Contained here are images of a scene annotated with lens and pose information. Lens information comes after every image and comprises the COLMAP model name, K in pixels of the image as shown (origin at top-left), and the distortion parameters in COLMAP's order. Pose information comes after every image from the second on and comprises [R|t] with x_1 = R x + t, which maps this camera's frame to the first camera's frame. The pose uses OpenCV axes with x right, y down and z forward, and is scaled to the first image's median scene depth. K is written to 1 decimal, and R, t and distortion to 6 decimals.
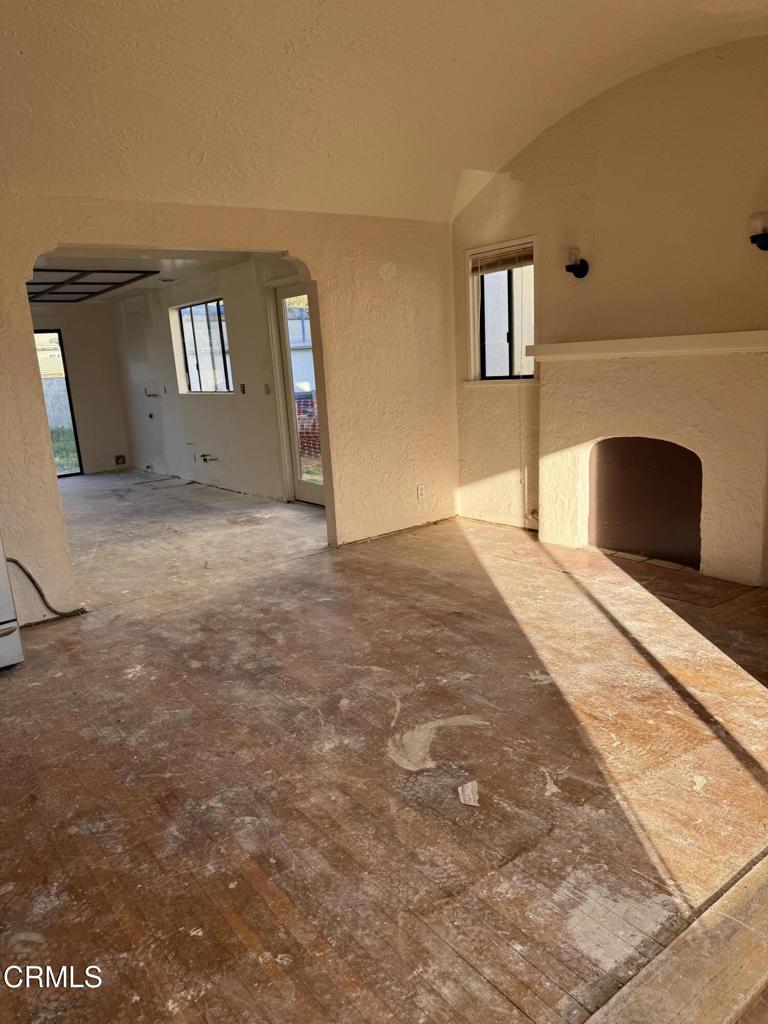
lens RADIAL K [[721.2, 0, 388.2], [0, 721.2, 517.4], [0, 0, 1]] dist [0.092426, -0.125910]
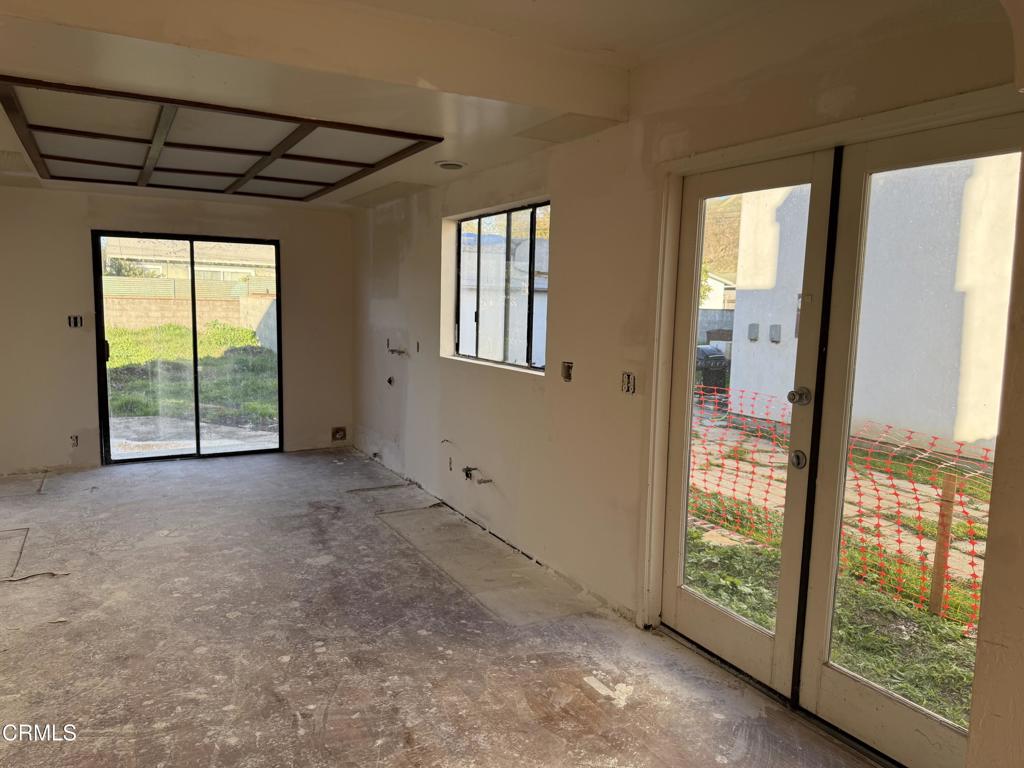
lens RADIAL K [[721.2, 0, 512.0], [0, 721.2, 384.0], [0, 0, 1]] dist [0.092426, -0.125910]
pose [[0.984493, 0.104352, -0.141013, -0.229613], [-0.117853, 0.988849, -0.091037, -0.161674], [0.129941, 0.106244, 0.985813, 0.681138]]
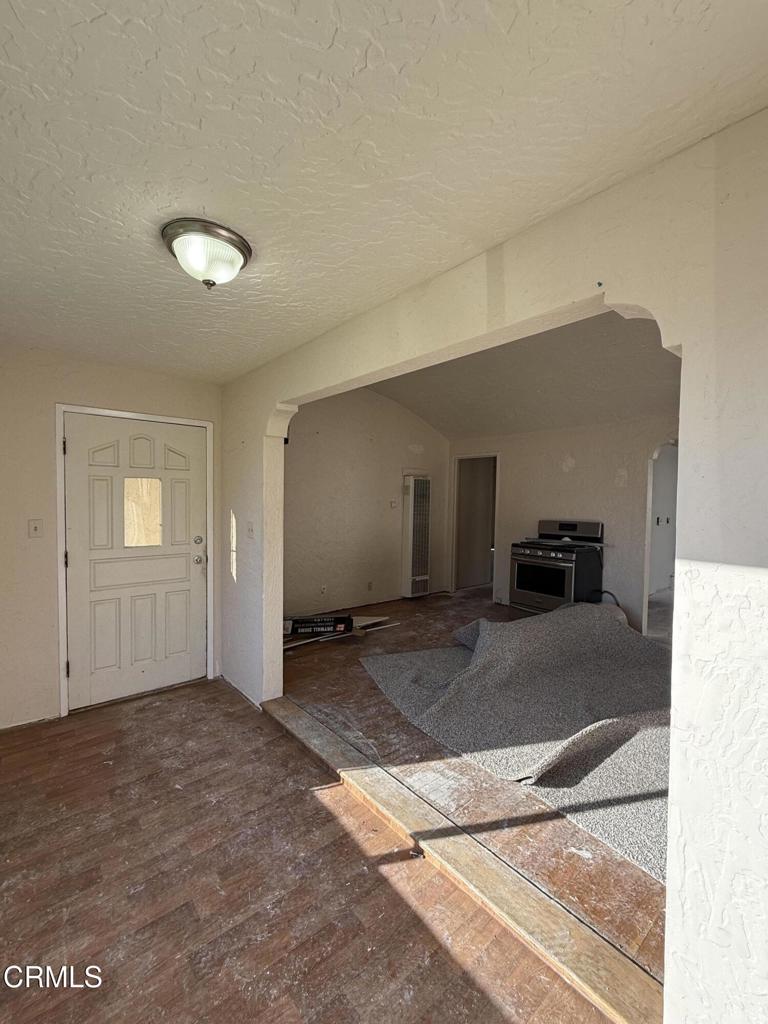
lens RADIAL K [[435.5, 0, 384.1], [0, 435.5, 509.8], [0, 0, 1]] dist [0.000802, 0.000282]
pose [[0.042992, 0.095916, -0.994461, 0.466463], [-0.231172, 0.969323, 0.083498, -0.091196], [0.971963, 0.226301, 0.063846, 0.191167]]
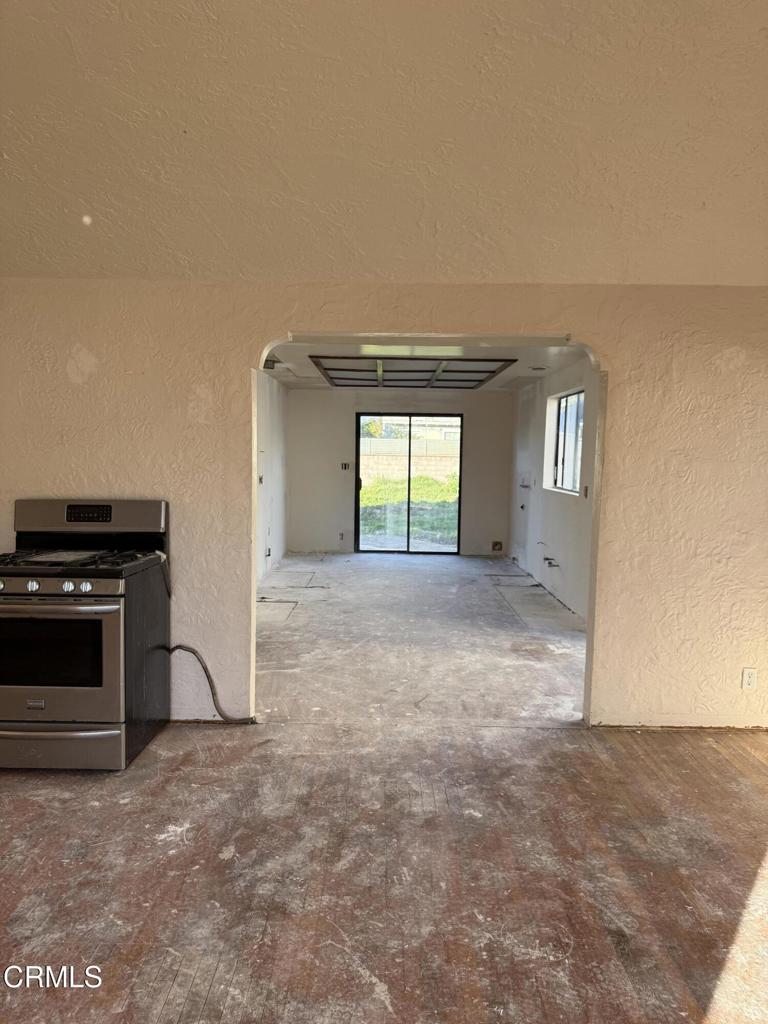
lens RADIAL K [[721.5, 0, 384.0], [0, 721.5, 512.0], [0, 0, 1]] dist [0.117280, -0.189559]
pose [[0.787905, 0.130842, -0.601736, 0.177332], [-0.199317, 0.978751, -0.048162, -0.091436], [0.582648, 0.157883, 0.797242, 0.260445]]
